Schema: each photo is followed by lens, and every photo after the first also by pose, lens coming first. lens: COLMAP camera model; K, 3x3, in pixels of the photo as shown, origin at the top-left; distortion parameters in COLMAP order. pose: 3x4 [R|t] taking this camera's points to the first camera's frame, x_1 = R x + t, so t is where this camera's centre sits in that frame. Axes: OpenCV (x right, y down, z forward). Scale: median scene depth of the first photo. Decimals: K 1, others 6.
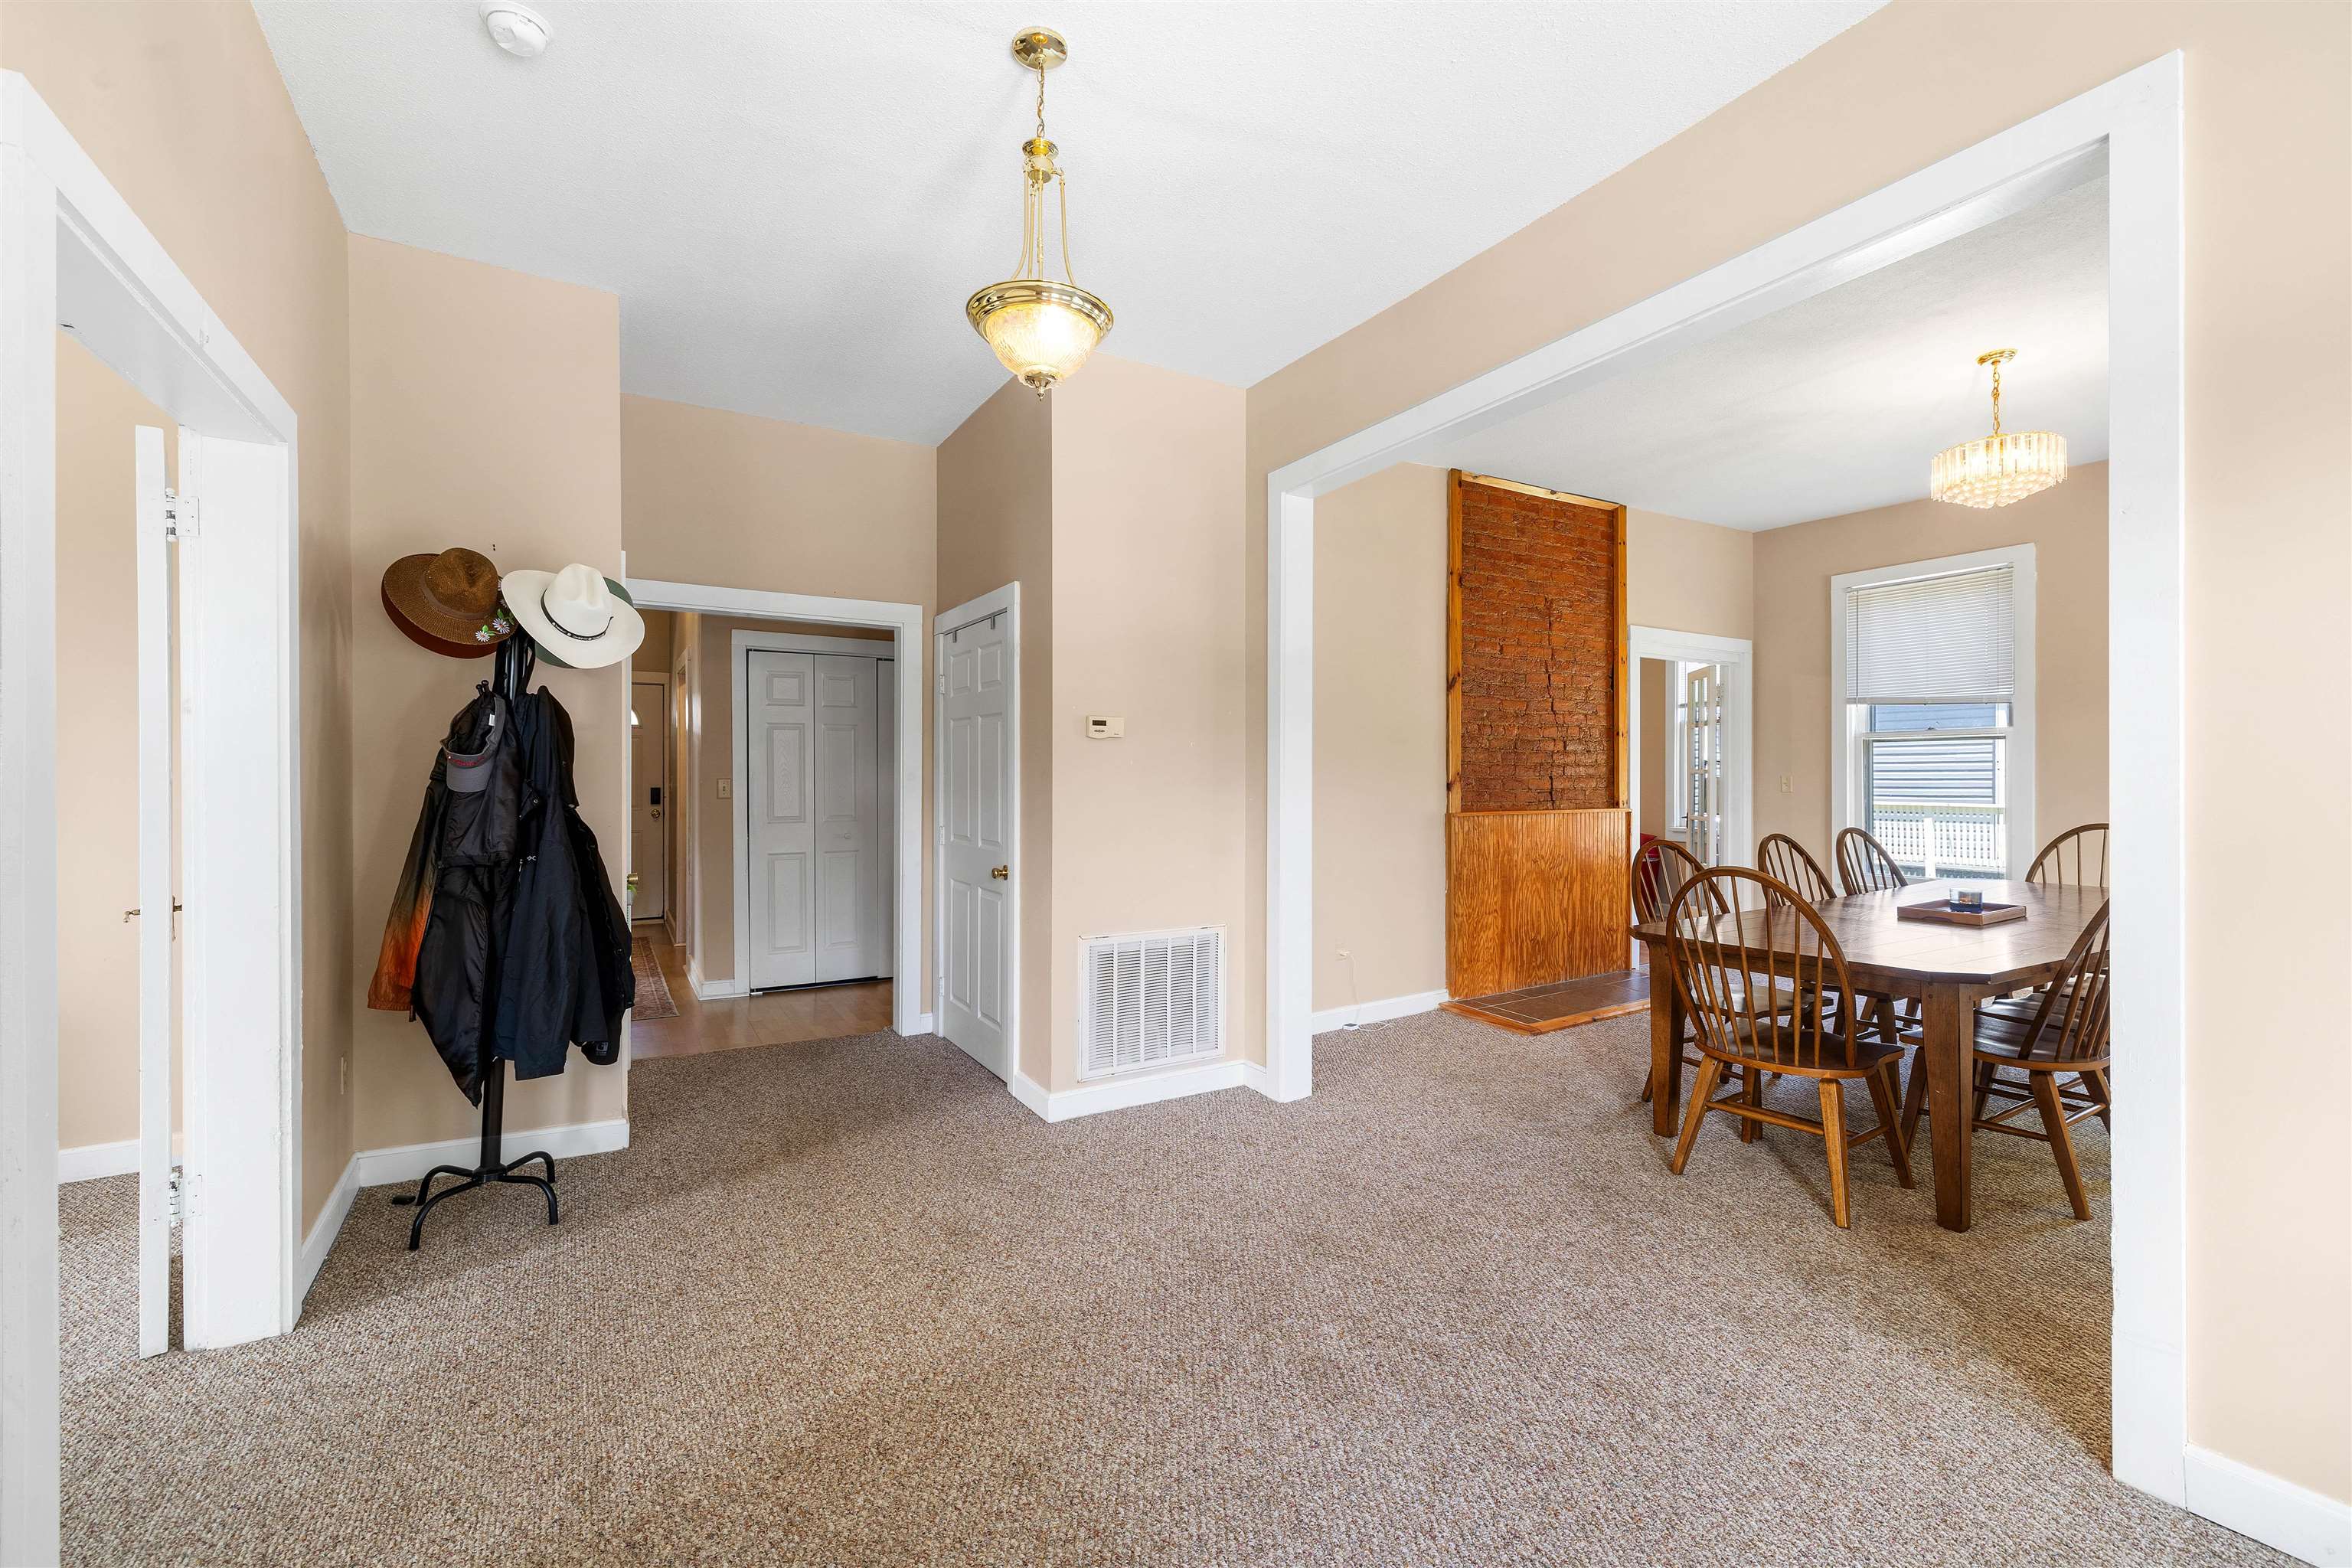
lens RADIAL K [[978.1, 0, 1173.1], [0, 978.1, 775.9], [0, 0, 1]] dist [-0.000210, 0.000091]
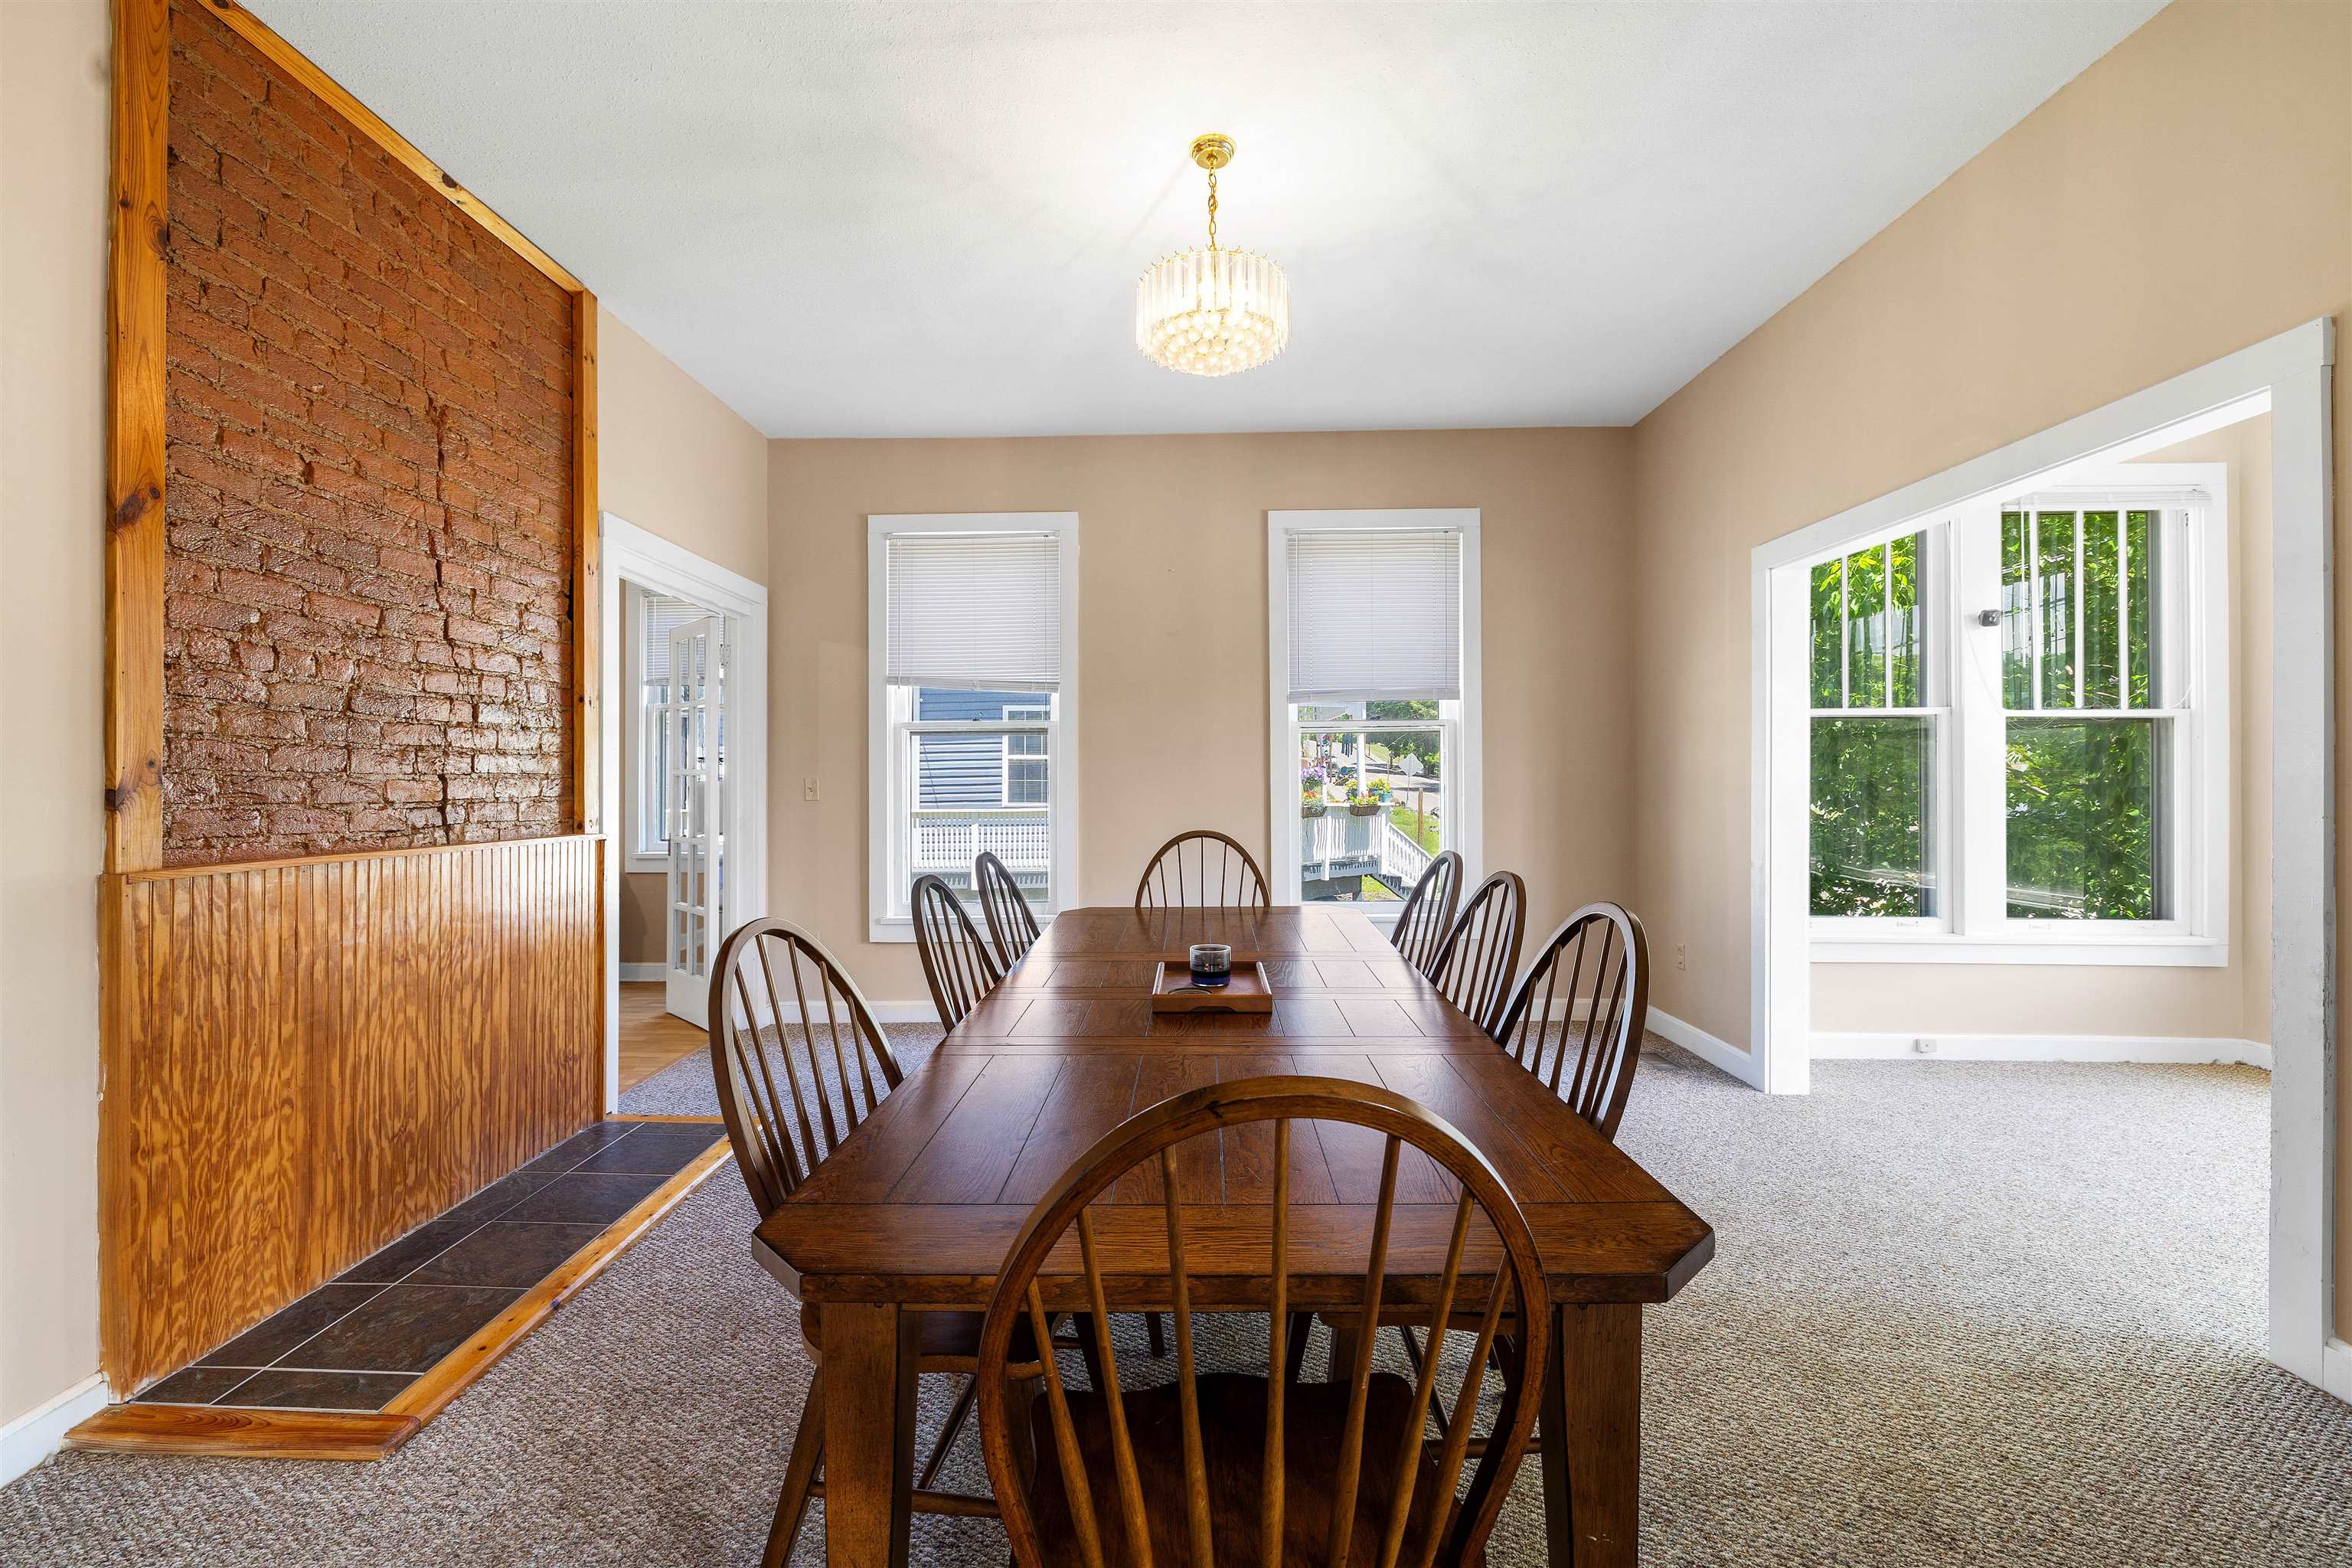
lens RADIAL K [[978.1, 0, 1173.1], [0, 978.1, 775.9], [0, 0, 1]] dist [-0.000210, 0.000091]
pose [[0.522512, 0.003684, 0.852624, 0.165999], [0.003835, 0.999970, -0.006671, 0.005793], [-0.852623, 0.006755, 0.522482, 0.447225]]
